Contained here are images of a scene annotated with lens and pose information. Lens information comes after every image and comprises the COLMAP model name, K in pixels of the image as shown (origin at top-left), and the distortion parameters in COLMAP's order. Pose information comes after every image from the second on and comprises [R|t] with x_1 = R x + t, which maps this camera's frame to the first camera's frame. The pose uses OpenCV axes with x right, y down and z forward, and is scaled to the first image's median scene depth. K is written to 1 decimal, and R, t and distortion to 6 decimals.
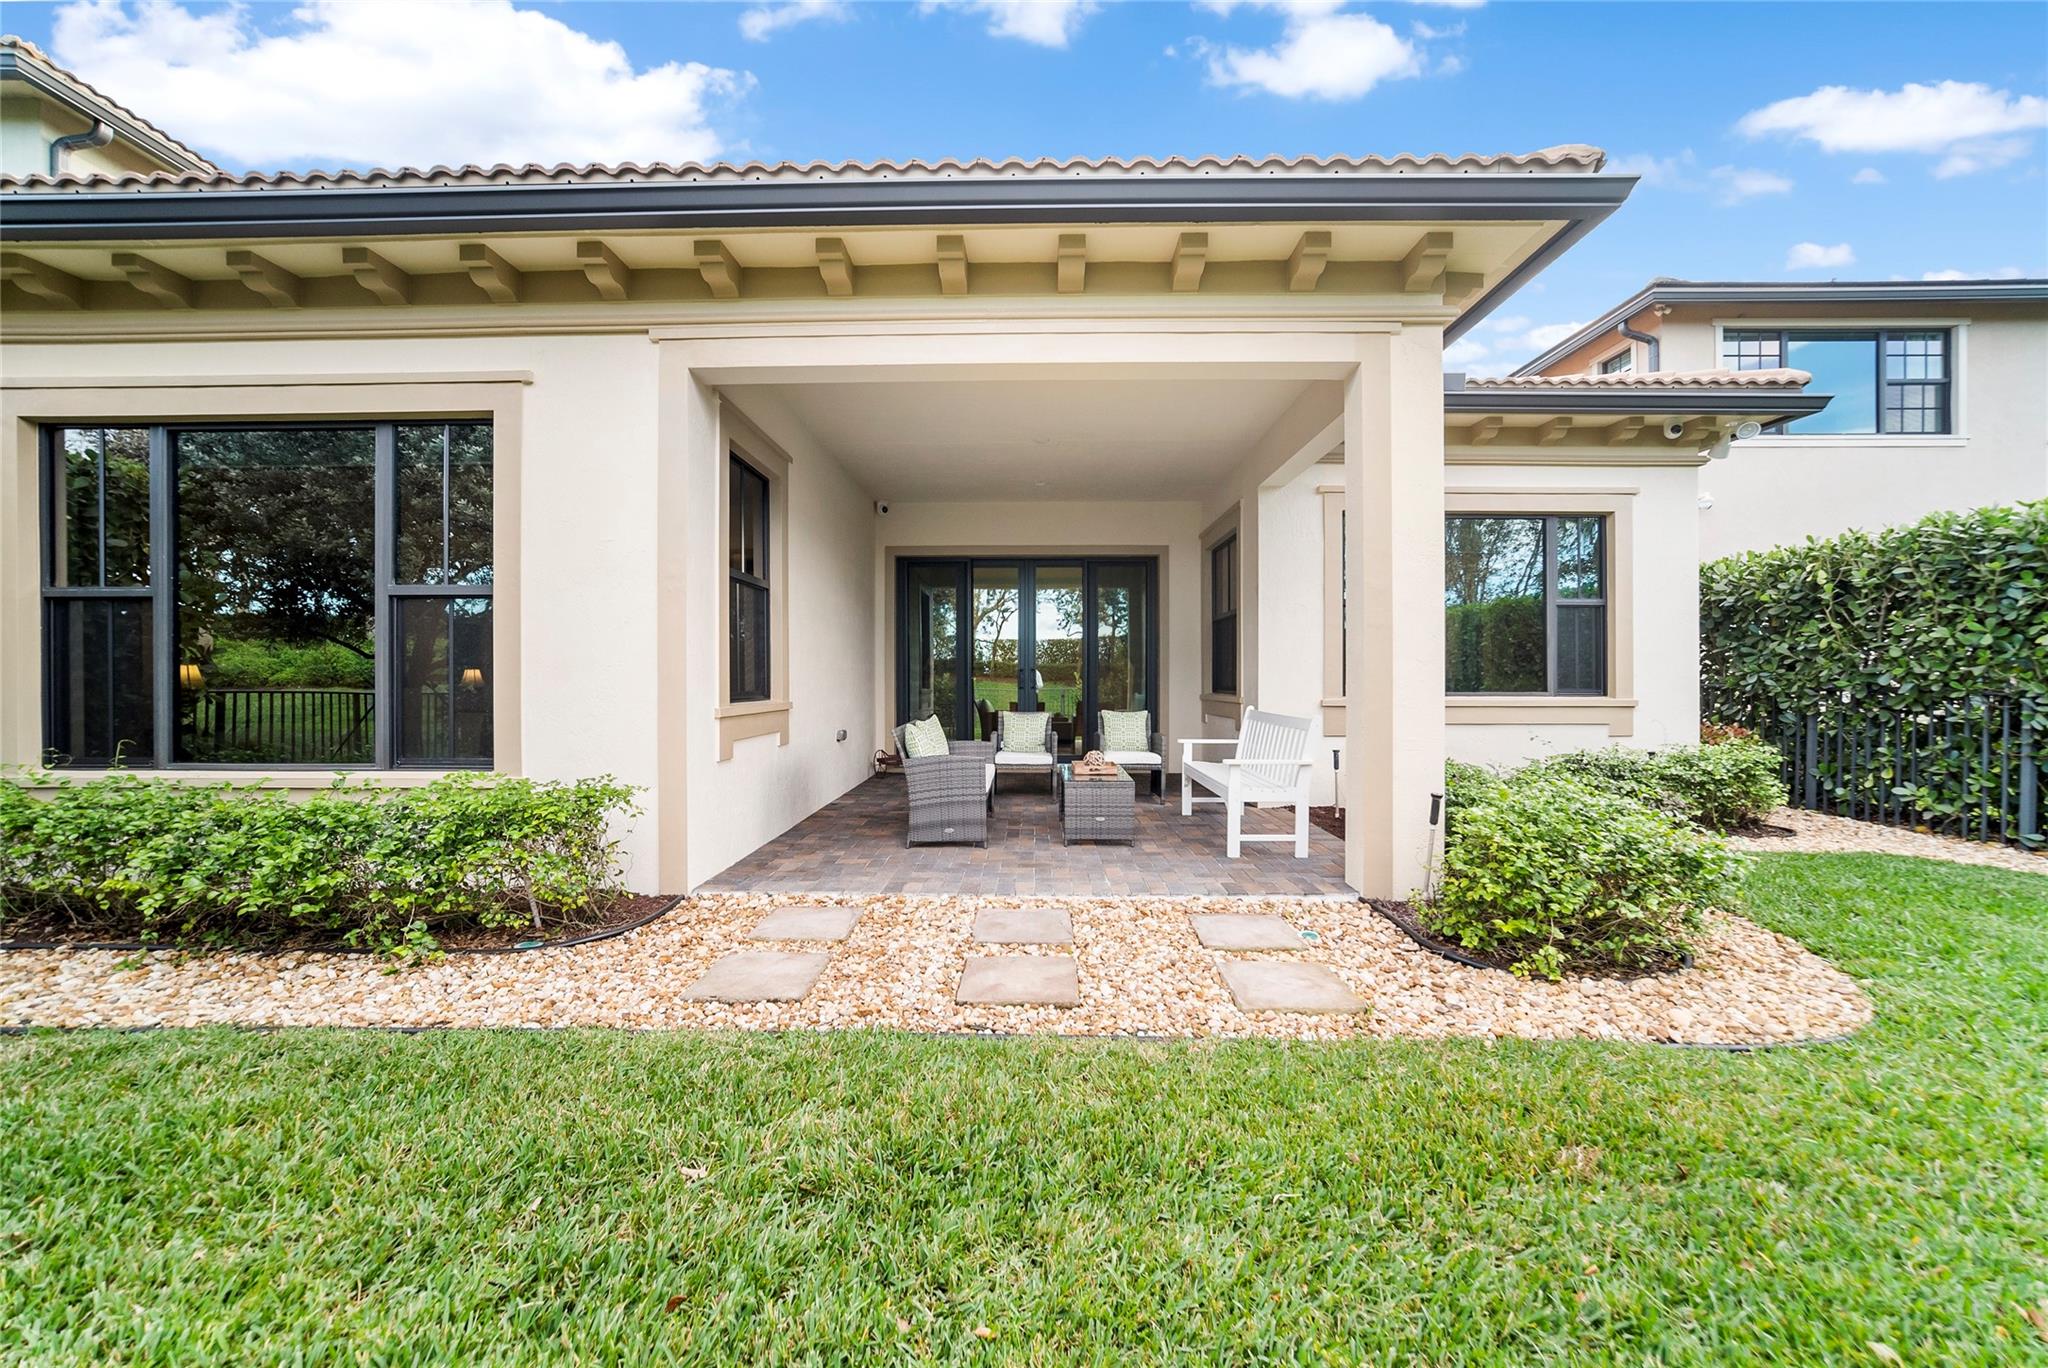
lens RADIAL K [[762.0, 0, 1023.2], [0, 762.0, 678.2], [0, 0, 1]] dist [-0.029164, 0.009273]
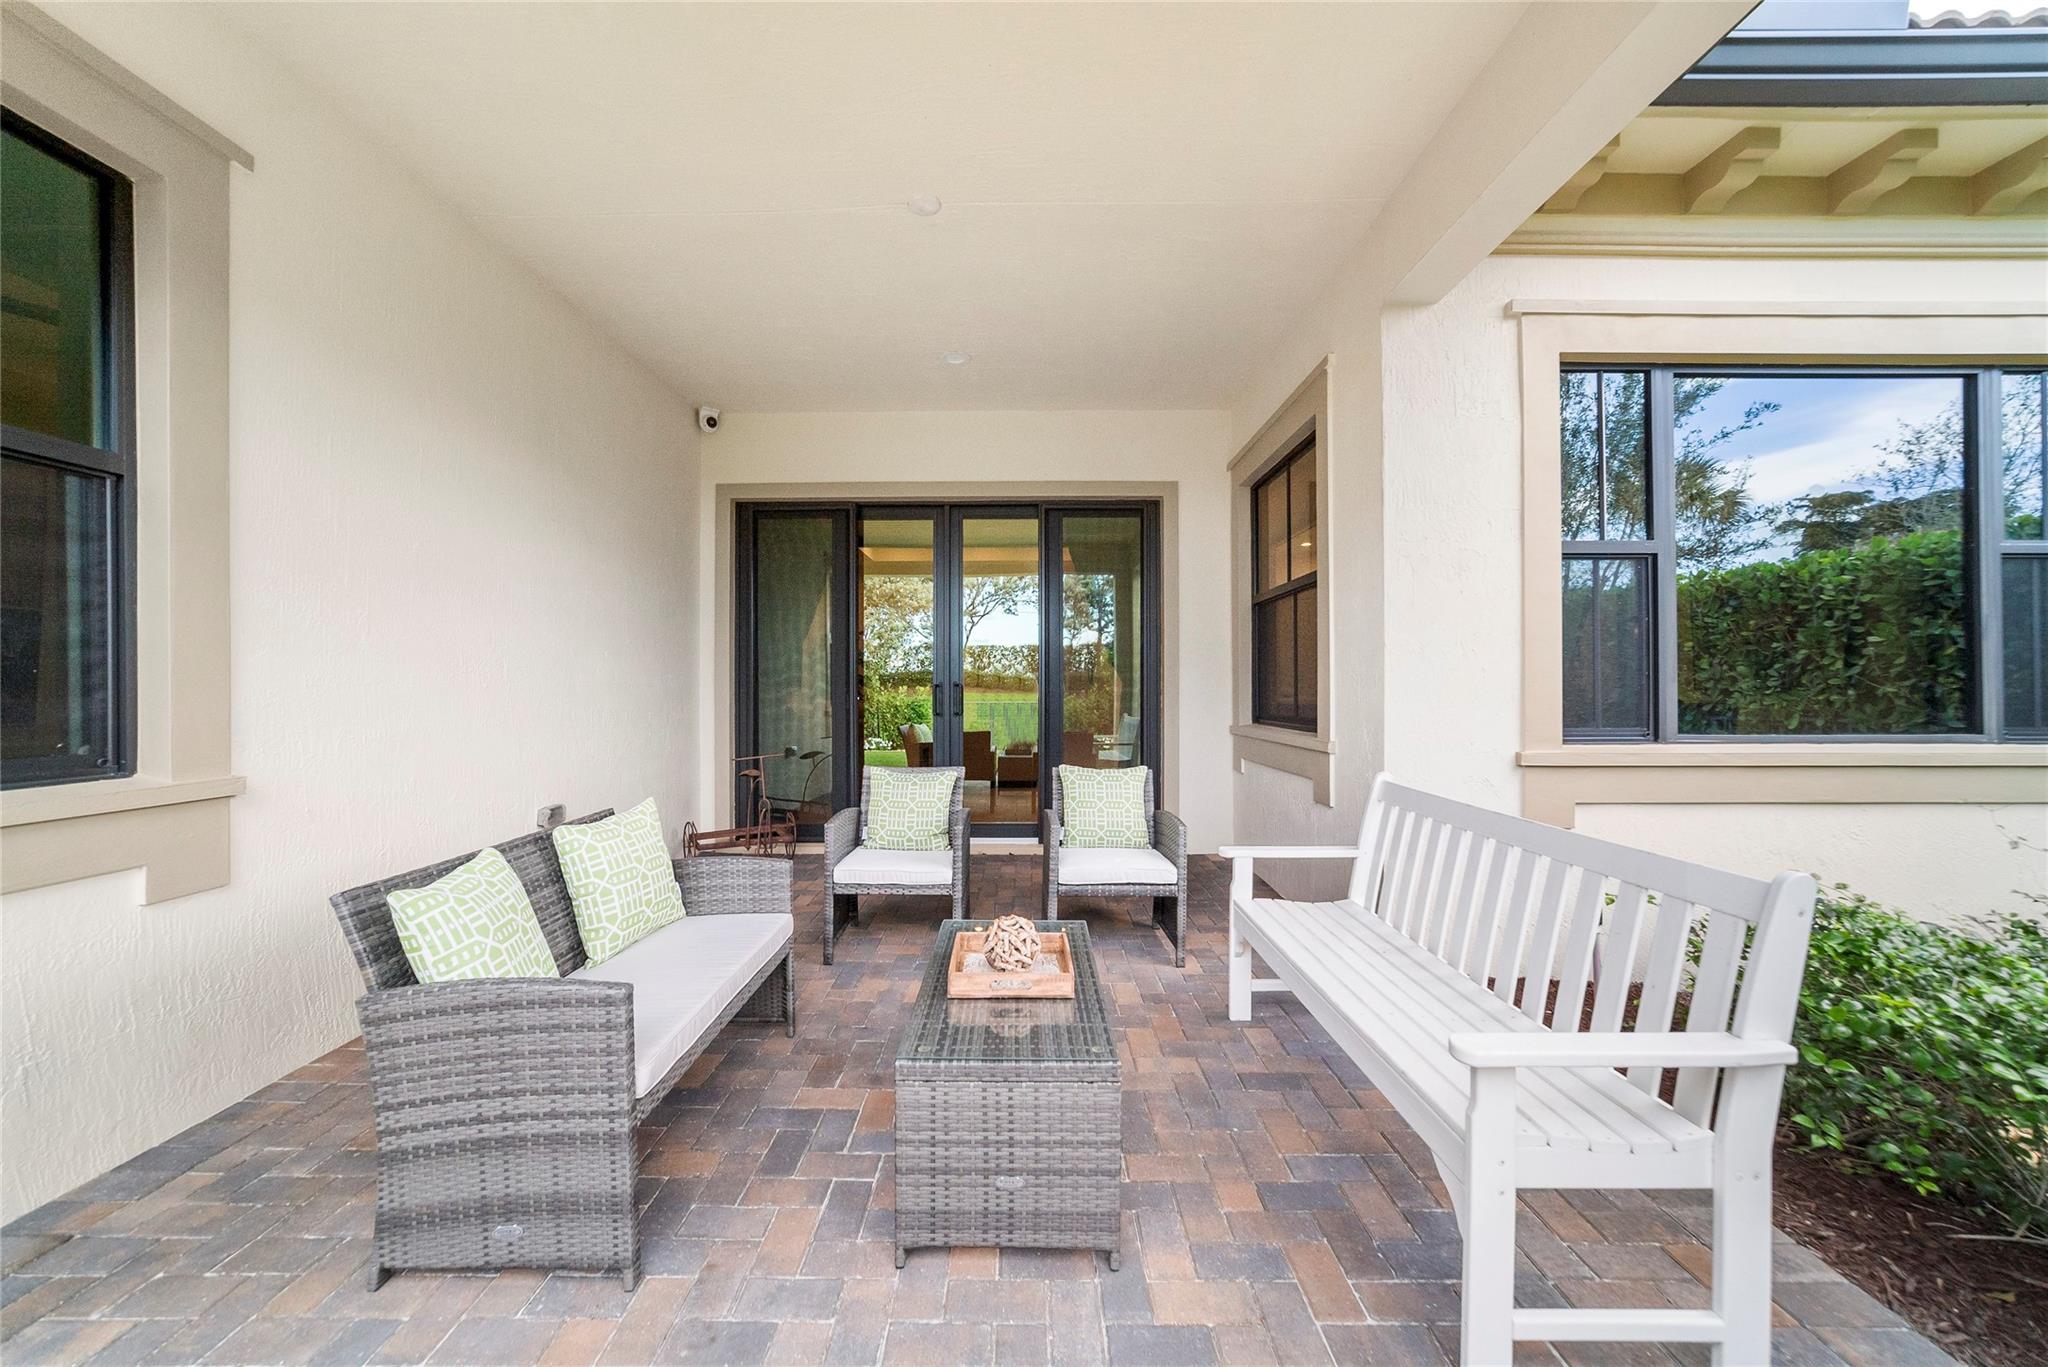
lens RADIAL K [[762.0, 0, 1023.8], [0, 762.0, 687.7], [0, 0, 1]] dist [-0.029164, 0.009273]
pose [[0.999891, -0.001119, 0.014696, 0.067972], [0.001143, 0.999998, -0.001686, -0.010100], [-0.014694, 0.001702, 0.999891, 0.457194]]
